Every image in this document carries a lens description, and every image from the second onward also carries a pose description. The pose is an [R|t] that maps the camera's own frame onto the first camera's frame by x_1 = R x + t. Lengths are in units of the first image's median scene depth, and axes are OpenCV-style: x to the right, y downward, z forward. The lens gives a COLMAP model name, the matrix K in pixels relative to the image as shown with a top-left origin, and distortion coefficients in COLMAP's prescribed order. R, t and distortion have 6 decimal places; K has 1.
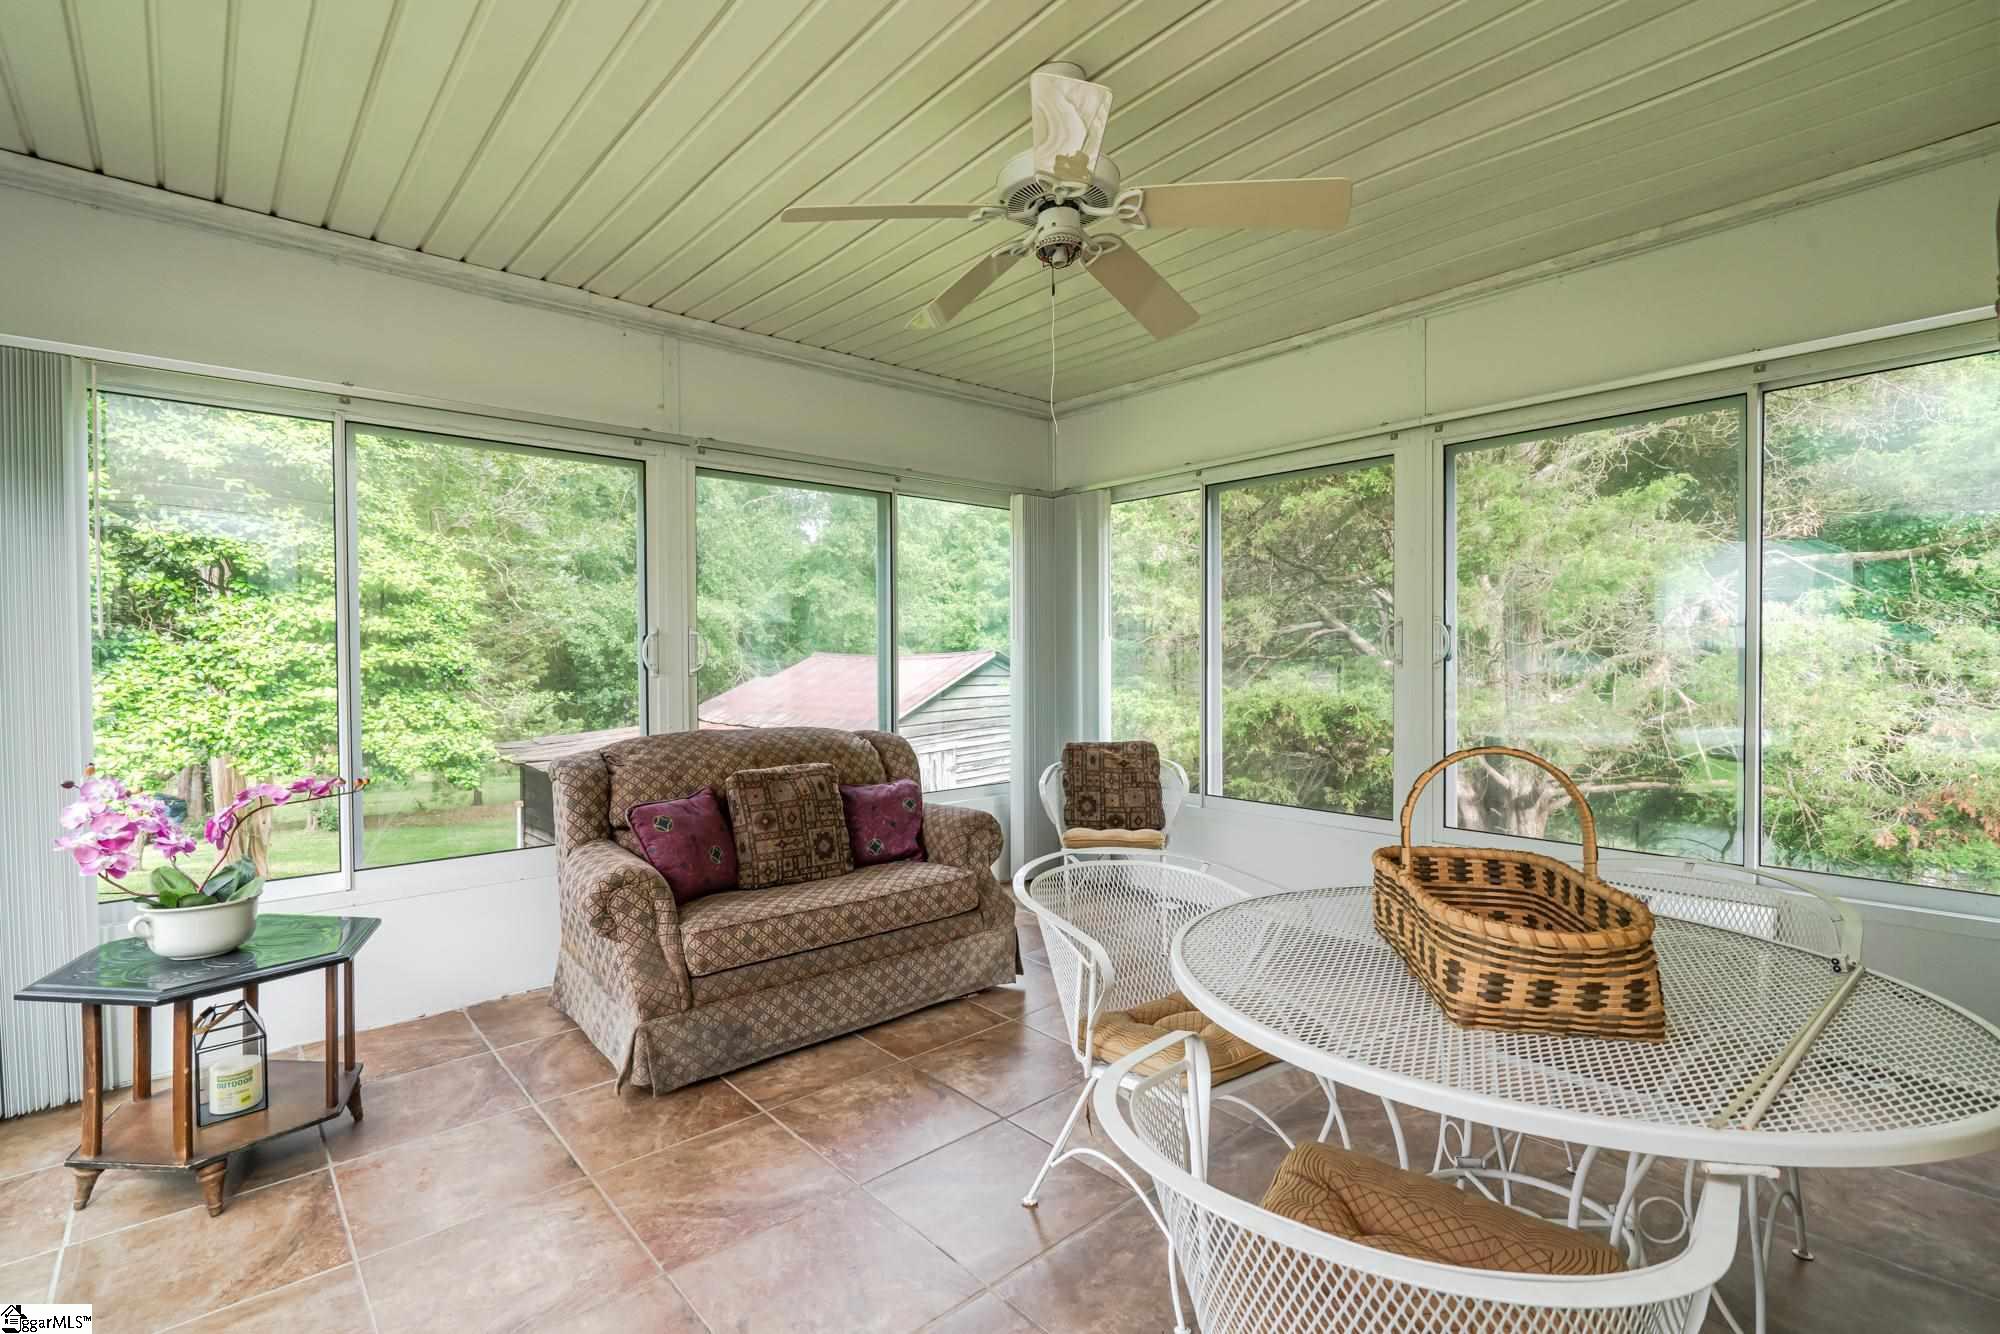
lens RADIAL K [[891.1, 0, 991.1], [0, 891.1, 668.5], [0, 0, 1]] dist [-0.005126, 0.001552]
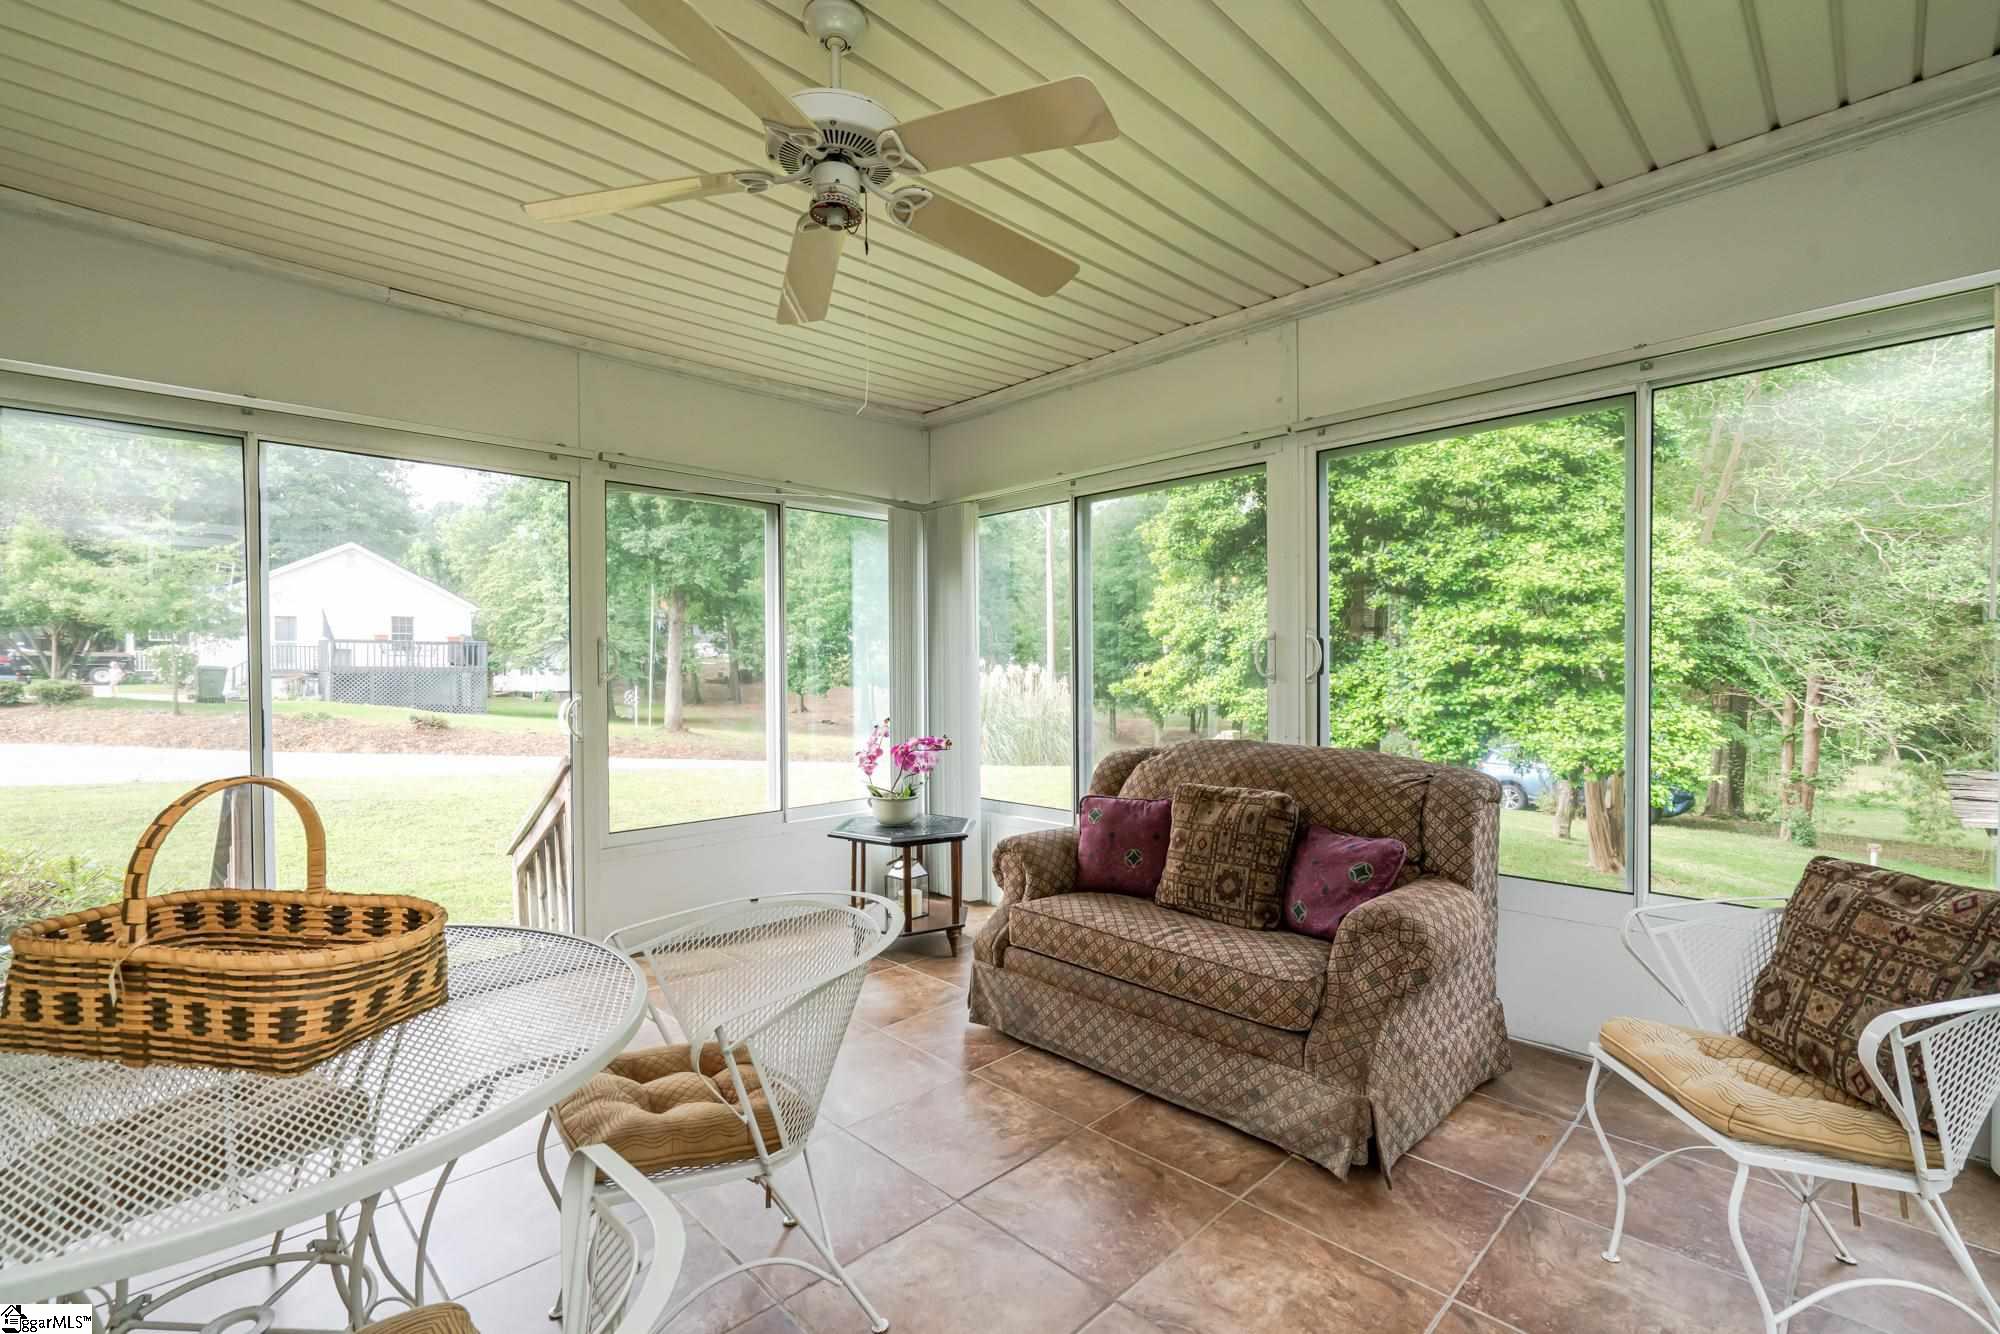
lens RADIAL K [[891.1, 0, 991.8], [0, 891.1, 667.8], [0, 0, 1]] dist [-0.005126, 0.001552]
pose [[0.049296, 0.010143, -0.998733, 0.353021], [-0.006704, 0.999929, 0.009824, -0.008684], [0.998762, 0.006211, 0.049361, 0.398177]]
